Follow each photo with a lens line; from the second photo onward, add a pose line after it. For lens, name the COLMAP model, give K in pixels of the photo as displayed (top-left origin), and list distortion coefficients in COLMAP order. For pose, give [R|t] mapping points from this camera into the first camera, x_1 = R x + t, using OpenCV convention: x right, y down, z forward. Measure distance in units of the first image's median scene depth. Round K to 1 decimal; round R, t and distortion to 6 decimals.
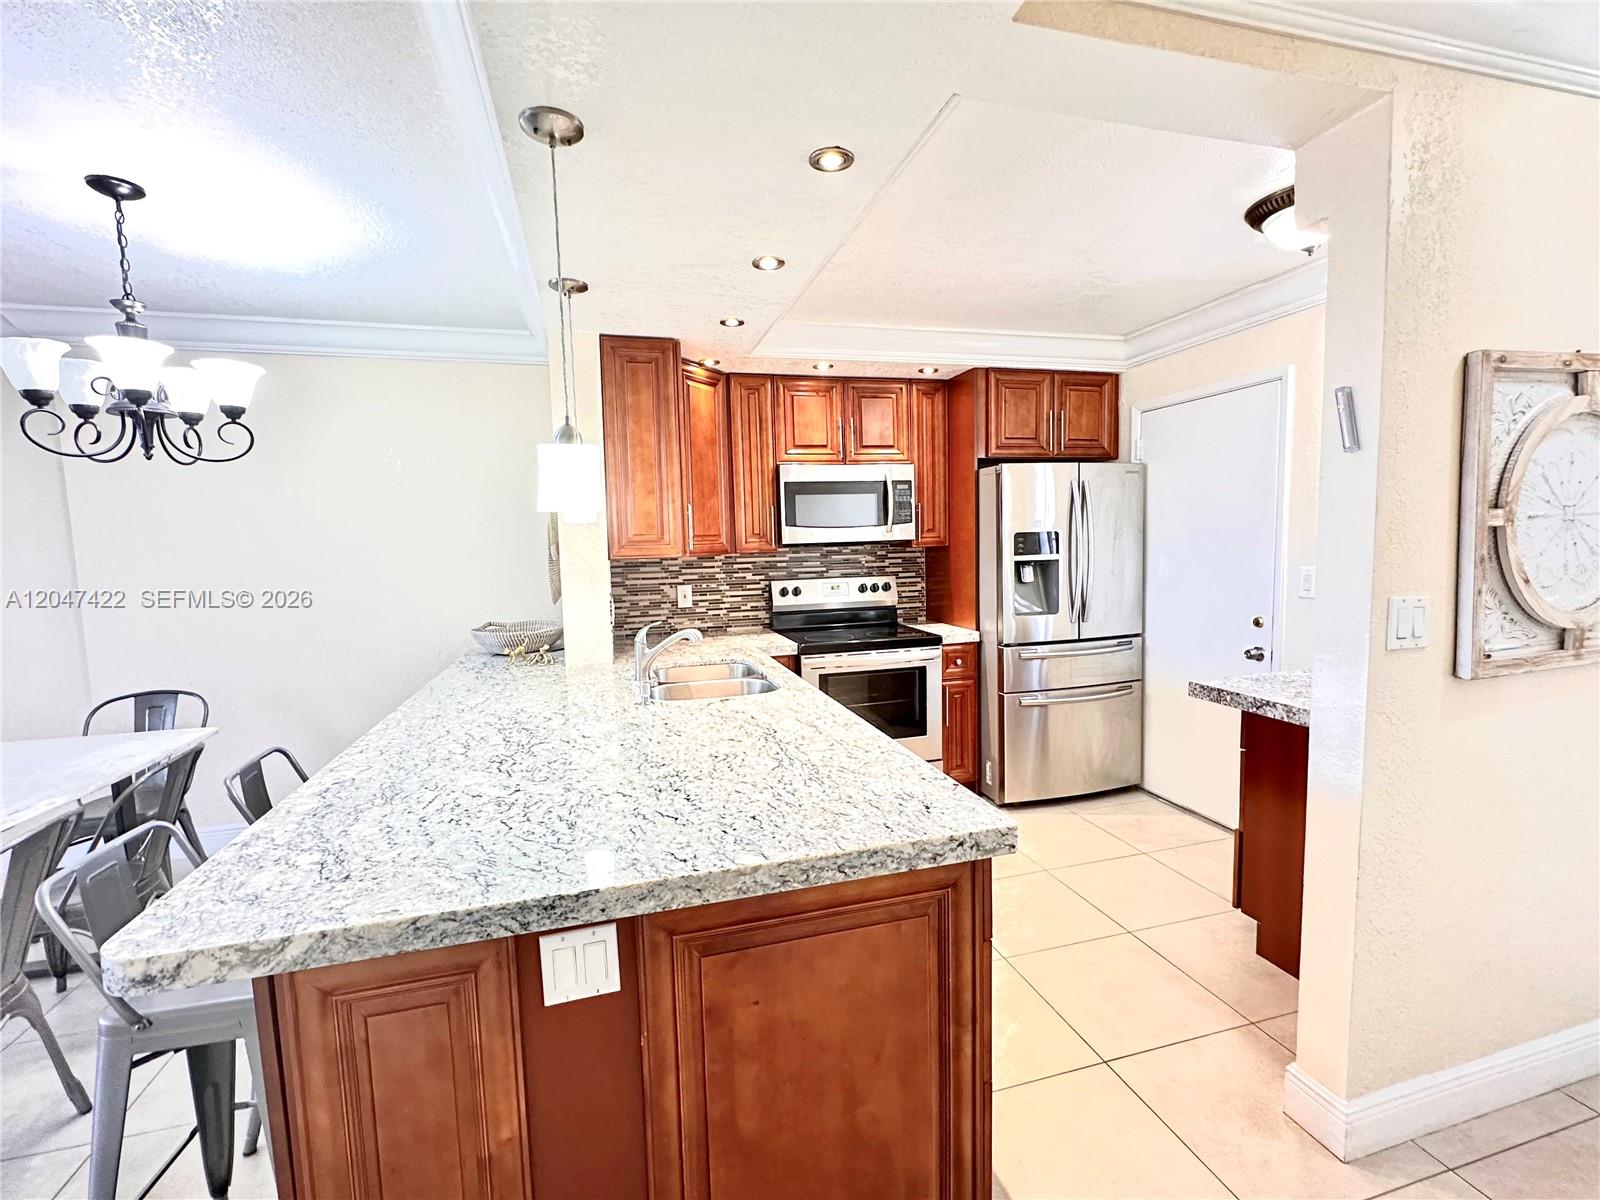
lens RADIAL K [[715.6, 0, 797.7], [0, 715.6, 605.0], [0, 0, 1]] dist [-0.002345, -0.001094]
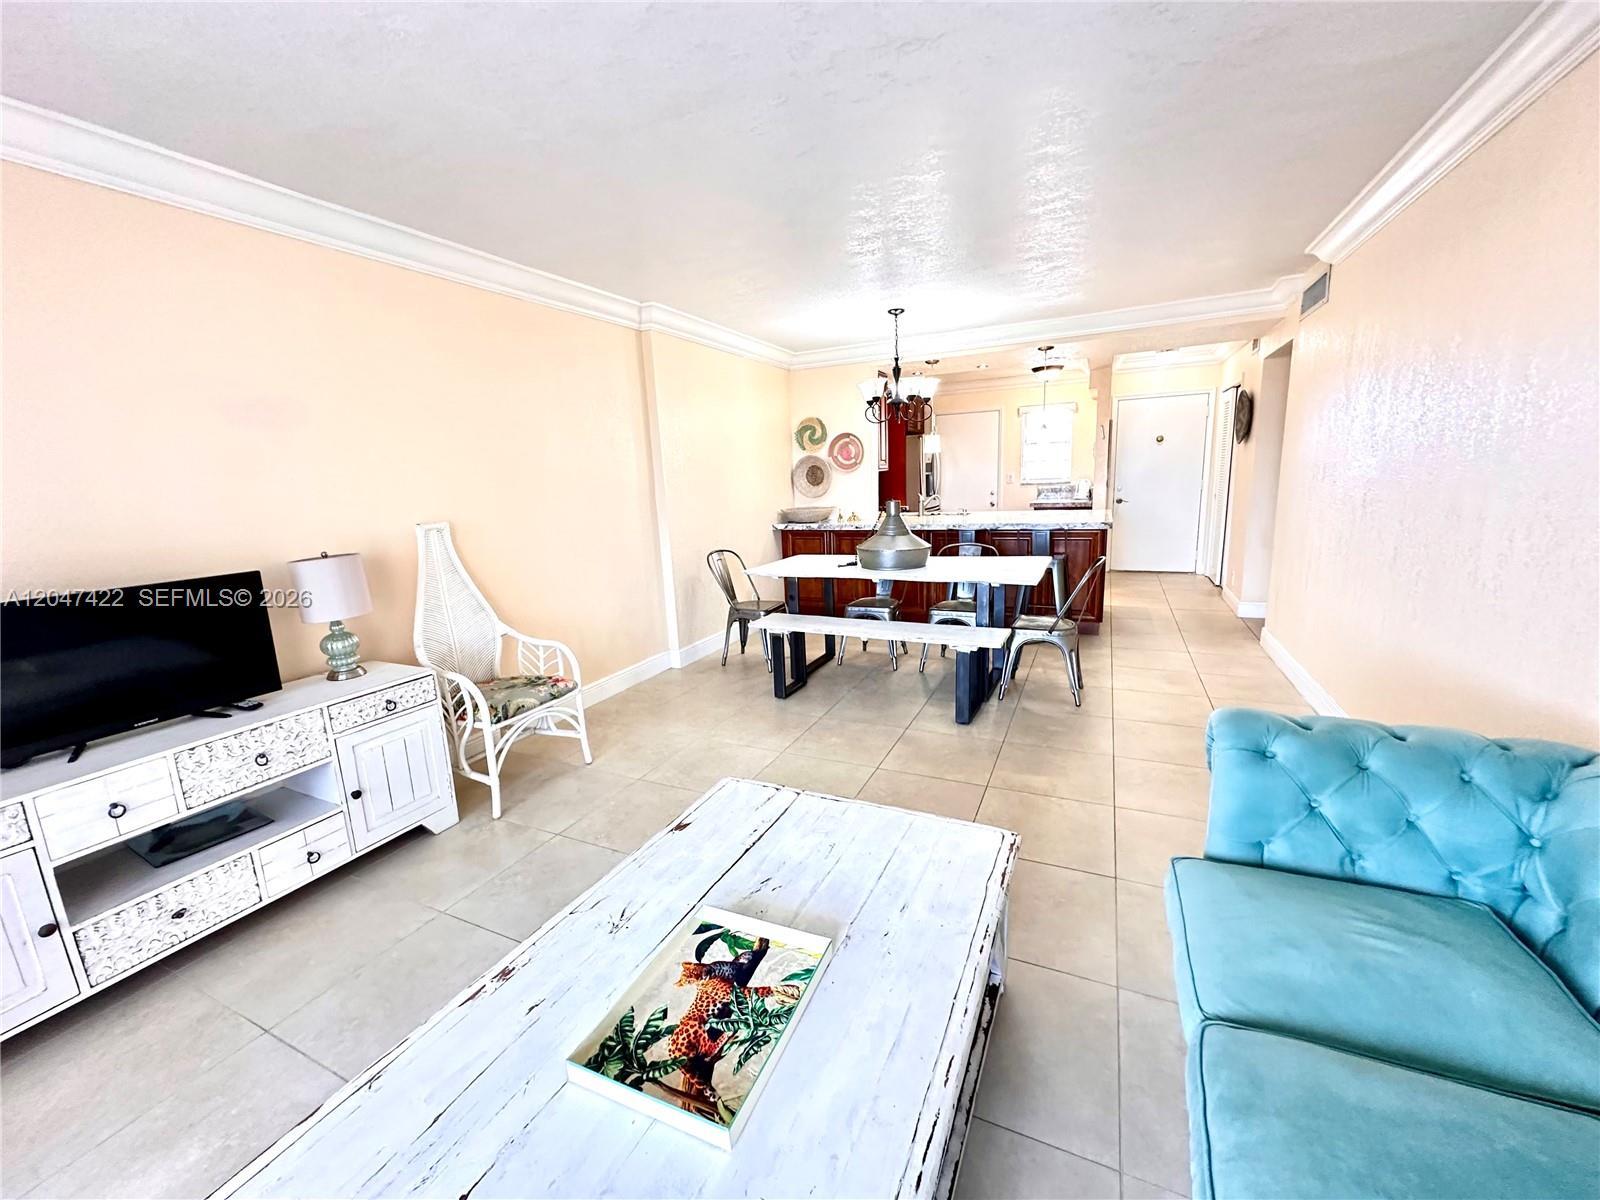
lens RADIAL K [[641.0, 0, 798.6], [0, 641.0, 600.5], [0, 0, 1]] dist [-0.004152, 0.001246]
pose [[0.662469, -0.146121, 0.734700, -1.747950], [0.093674, 0.989251, 0.112282, 0.081576], [-0.743209, -0.005561, 0.669036, -0.169831]]
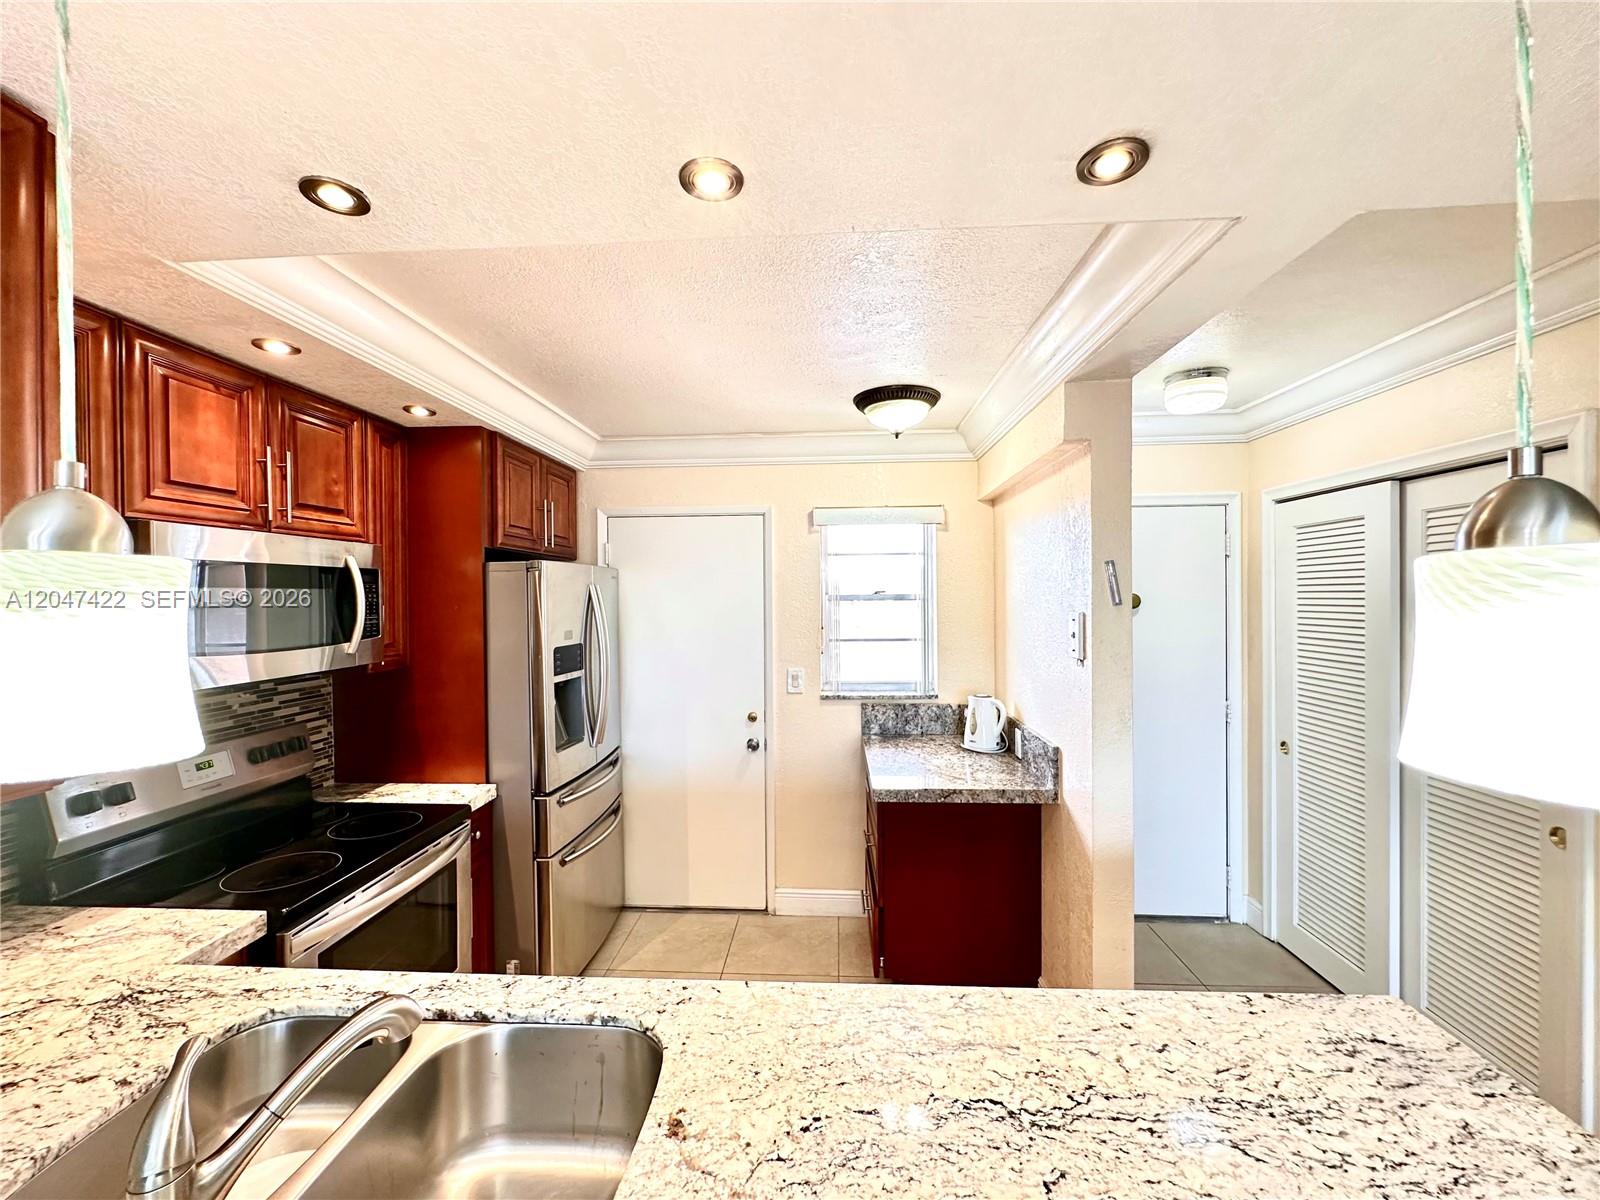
lens RADIAL K [[641.0, 0, 799.6], [0, 641.0, 599.4], [0, 0, 1]] dist [-0.004152, 0.001246]
pose [[0.317889, 0.020039, 0.947916, -0.292736], [0.087844, 0.994854, -0.050490, -0.097497], [-0.944050, 0.099319, 0.314493, 0.532663]]
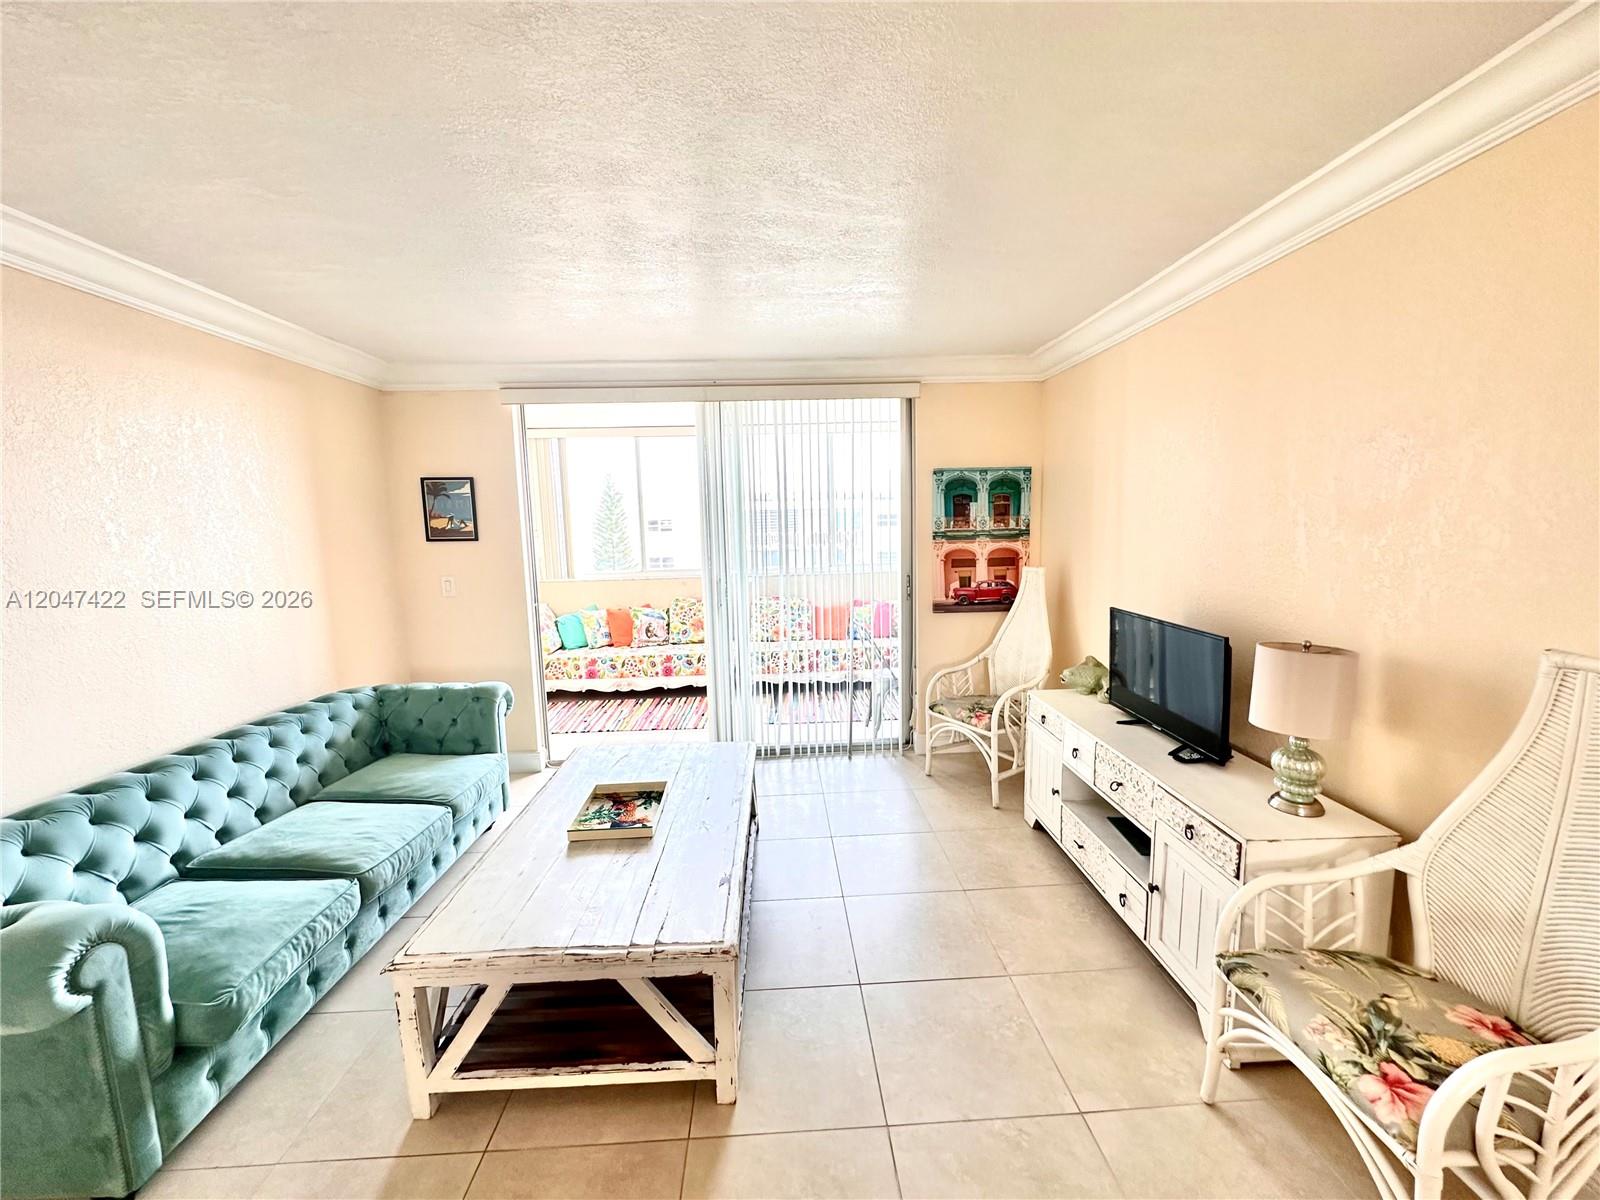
lens RADIAL K [[641.0, 0, 809.3], [0, 641.0, 602.7], [0, 0, 1]] dist [-0.004152, 0.001246]
pose [[-0.226160, 0.153228, -0.961963, -0.964328], [-0.058418, 0.983639, 0.170415, -0.040287], [0.972337, 0.094737, -0.213508, 0.412528]]
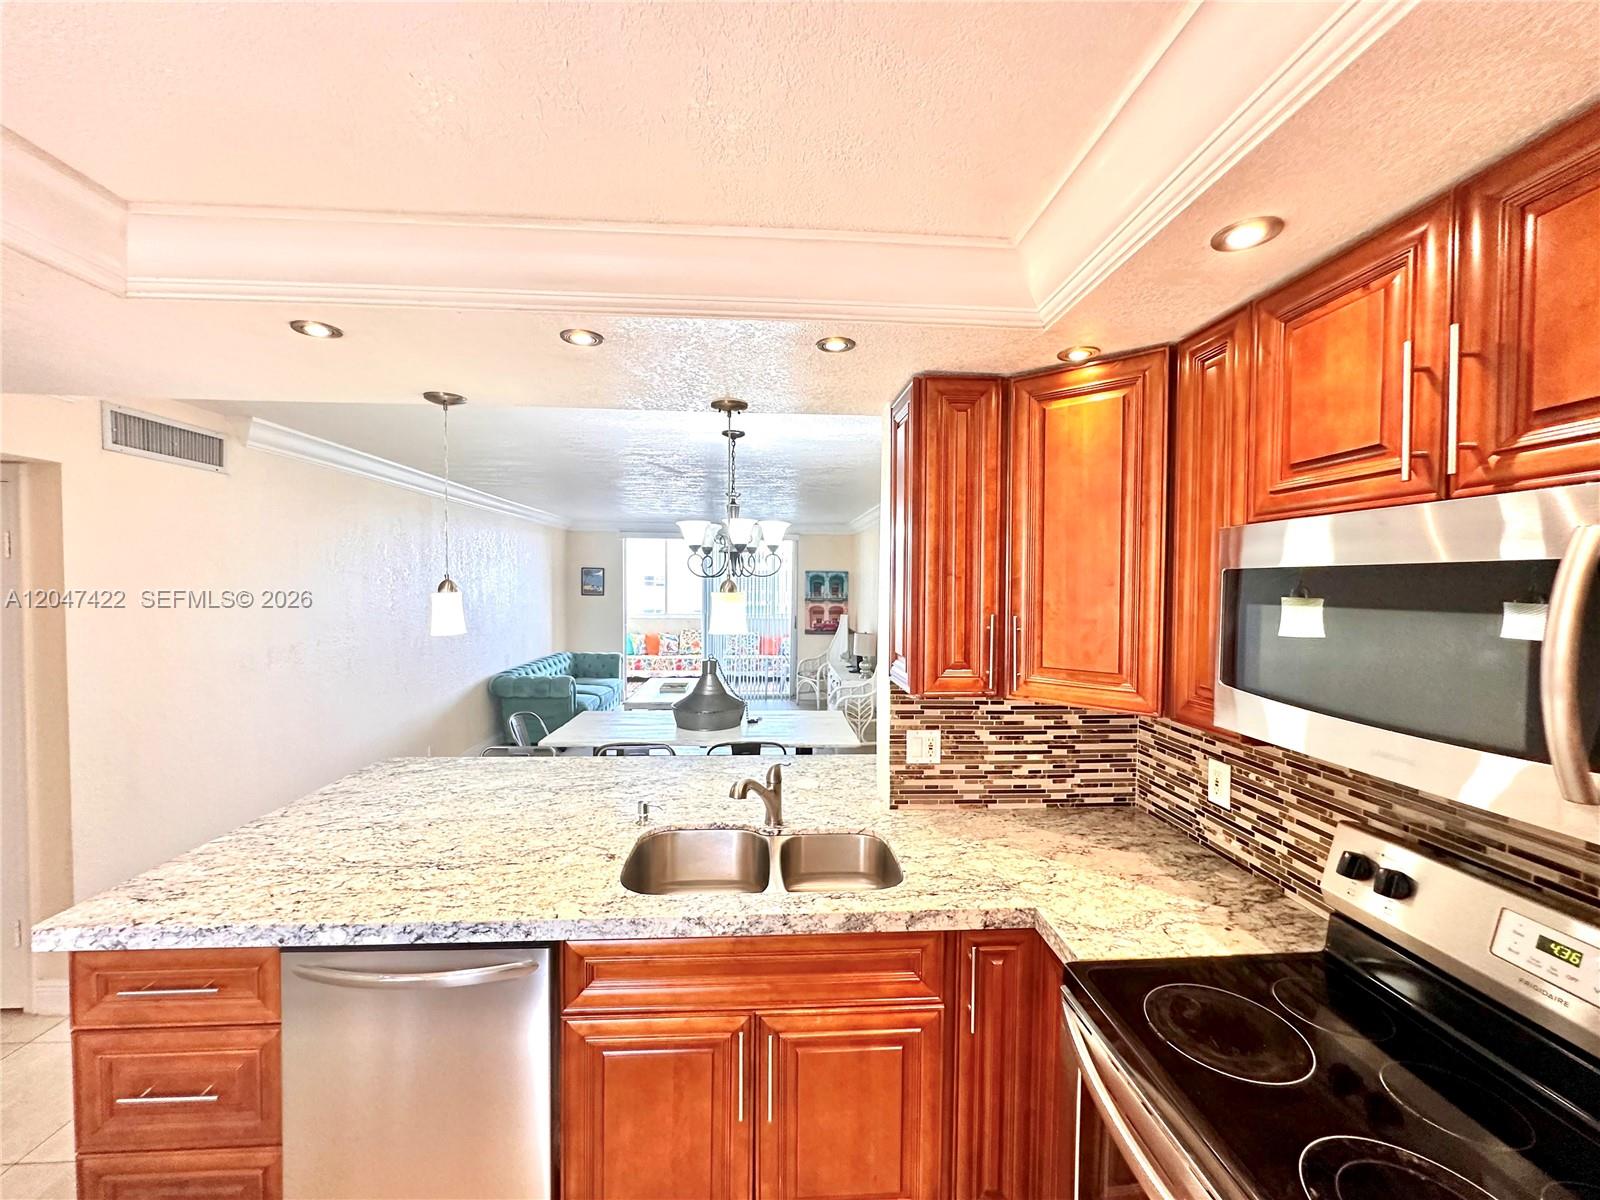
lens RADIAL K [[641.0, 0, 809.0], [0, 641.0, 598.3], [0, 0, 1]] dist [-0.004152, 0.001246]
pose [[-0.210562, 0.052321, -0.976179, 0.399066], [-0.092016, 0.993073, 0.073074, -0.174019], [0.973240, 0.105211, -0.204289, 0.919366]]
